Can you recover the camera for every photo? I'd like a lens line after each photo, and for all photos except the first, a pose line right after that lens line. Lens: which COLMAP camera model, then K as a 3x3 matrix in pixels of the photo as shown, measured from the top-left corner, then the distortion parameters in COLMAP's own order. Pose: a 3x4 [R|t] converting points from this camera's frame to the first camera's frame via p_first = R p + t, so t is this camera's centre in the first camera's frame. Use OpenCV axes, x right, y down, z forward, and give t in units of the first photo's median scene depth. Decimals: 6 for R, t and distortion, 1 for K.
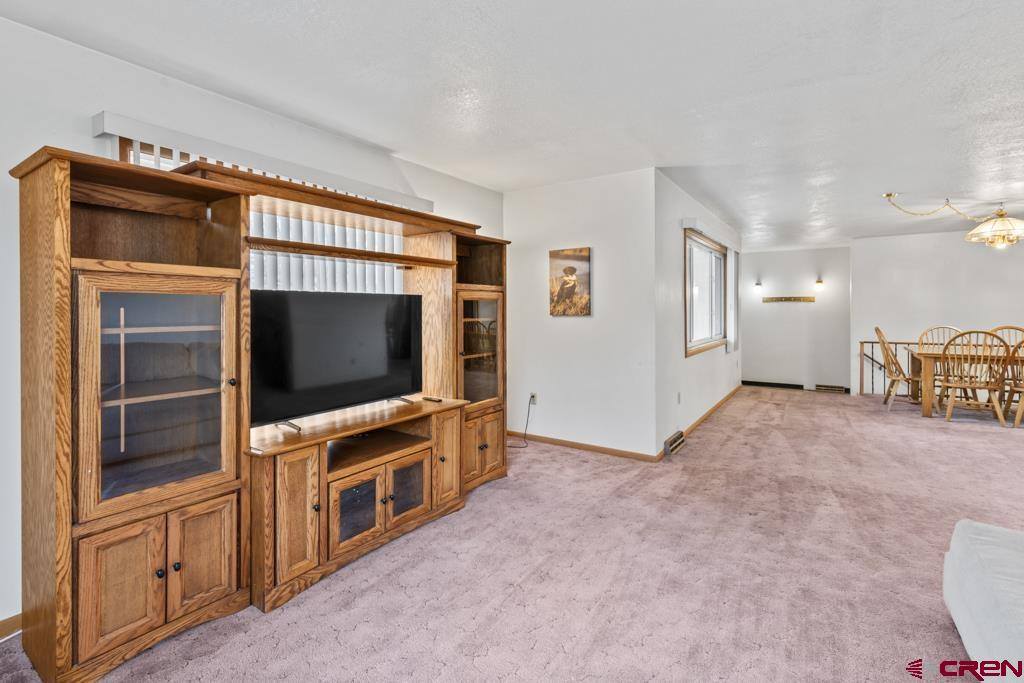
lens RADIAL K [[472.0, 0, 513.3], [0, 472.0, 313.8], [0, 0, 1]] dist [0.002045, 0.000199]
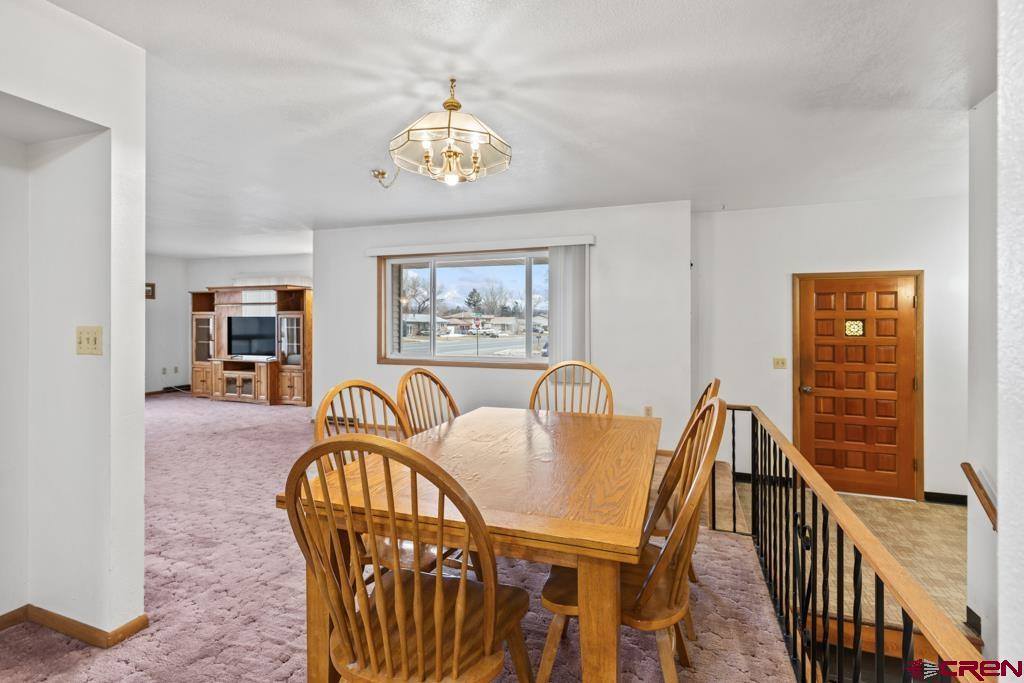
lens RADIAL K [[463.4, 0, 515.7], [0, 463.4, 321.8], [0, 0, 1]] dist [-0.000010, -0.000026]
pose [[0.248409, -0.001939, -0.968653, 2.698665], [-0.014708, 0.999875, -0.005773, -0.018893], [0.968544, 0.015681, 0.248349, 1.768596]]
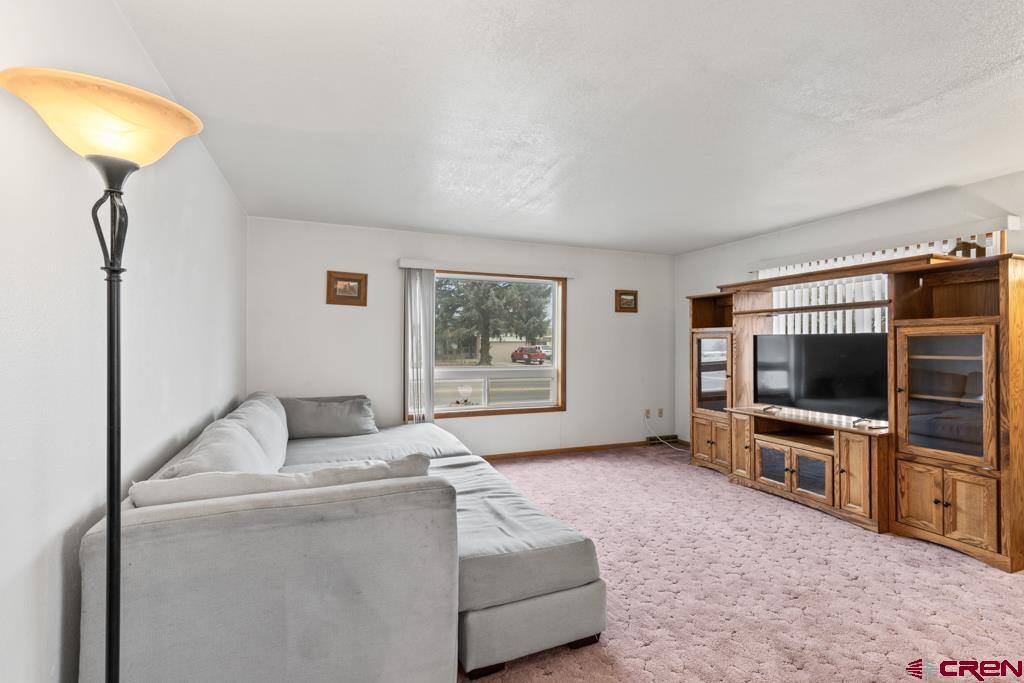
lens RADIAL K [[460.4, 0, 523.6], [0, 460.4, 341.3], [0, 0, 1]] dist [0.002979, 0.000295]
pose [[-0.543034, -0.004460, -0.839699, 1.303793], [-0.009828, 0.999951, 0.001045, -0.013878], [0.839653, 0.008820, -0.543051, 0.976912]]
